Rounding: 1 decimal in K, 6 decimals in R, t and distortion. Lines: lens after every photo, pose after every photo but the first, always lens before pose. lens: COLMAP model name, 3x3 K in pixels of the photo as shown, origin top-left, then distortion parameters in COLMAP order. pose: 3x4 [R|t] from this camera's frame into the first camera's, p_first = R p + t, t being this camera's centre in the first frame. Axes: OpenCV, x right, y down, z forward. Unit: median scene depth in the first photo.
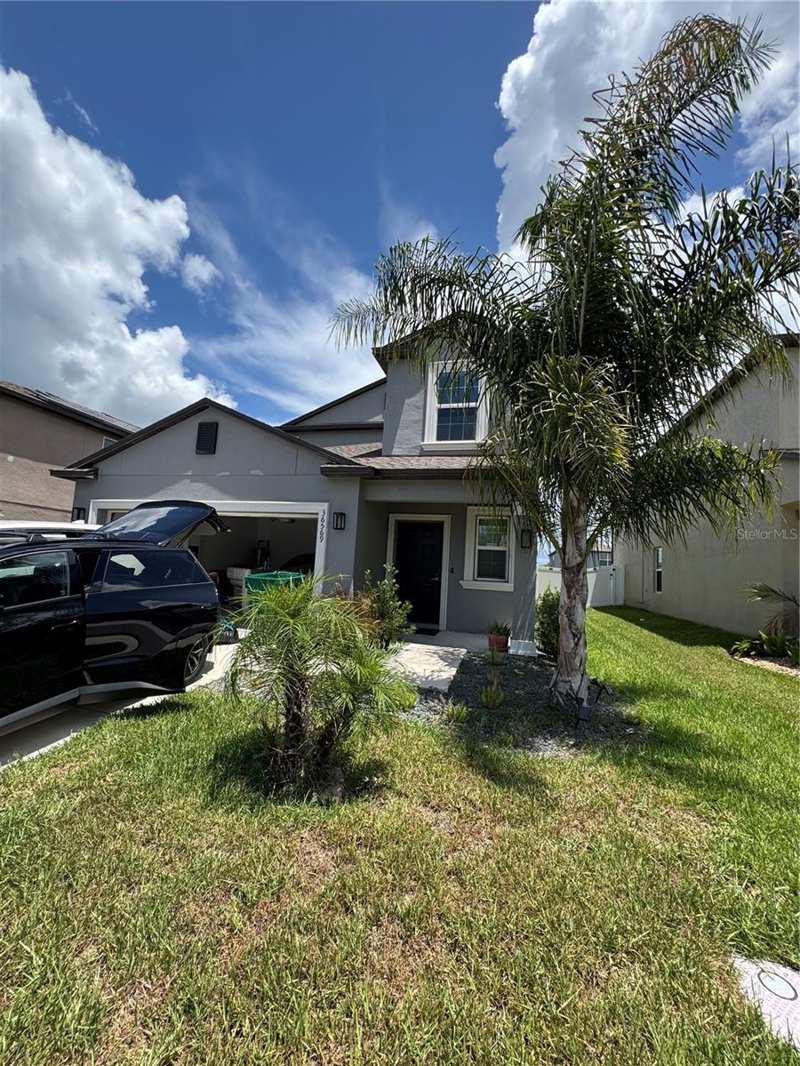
lens RADIAL K [[426.2, 0, 400.0], [0, 426.2, 533.0], [0, 0, 1]] dist [0.099779, 0.000028]
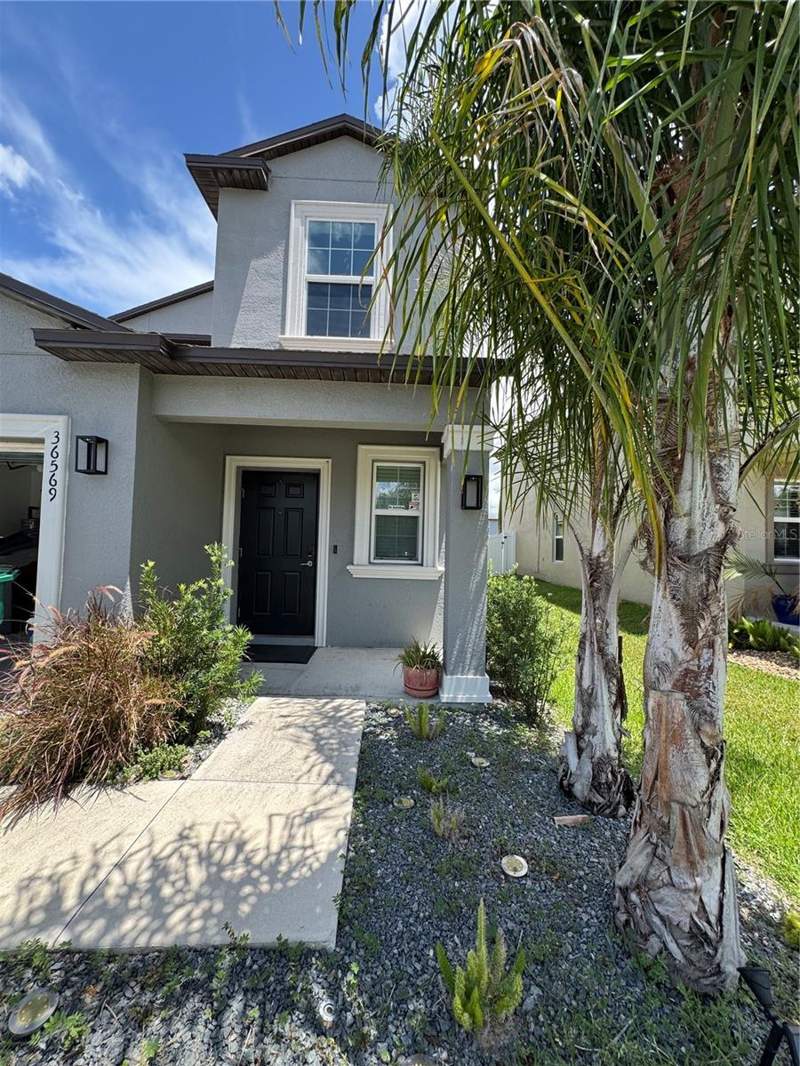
lens RADIAL K [[425.1, 0, 402.8], [0, 425.1, 530.4], [0, 0, 1]] dist [0.000033, 0.000126]
pose [[0.957599, -0.018158, 0.287532, 0.039398], [-0.000678, 0.997867, 0.065274, 0.019735], [-0.288104, -0.062701, 0.955544, 0.381017]]
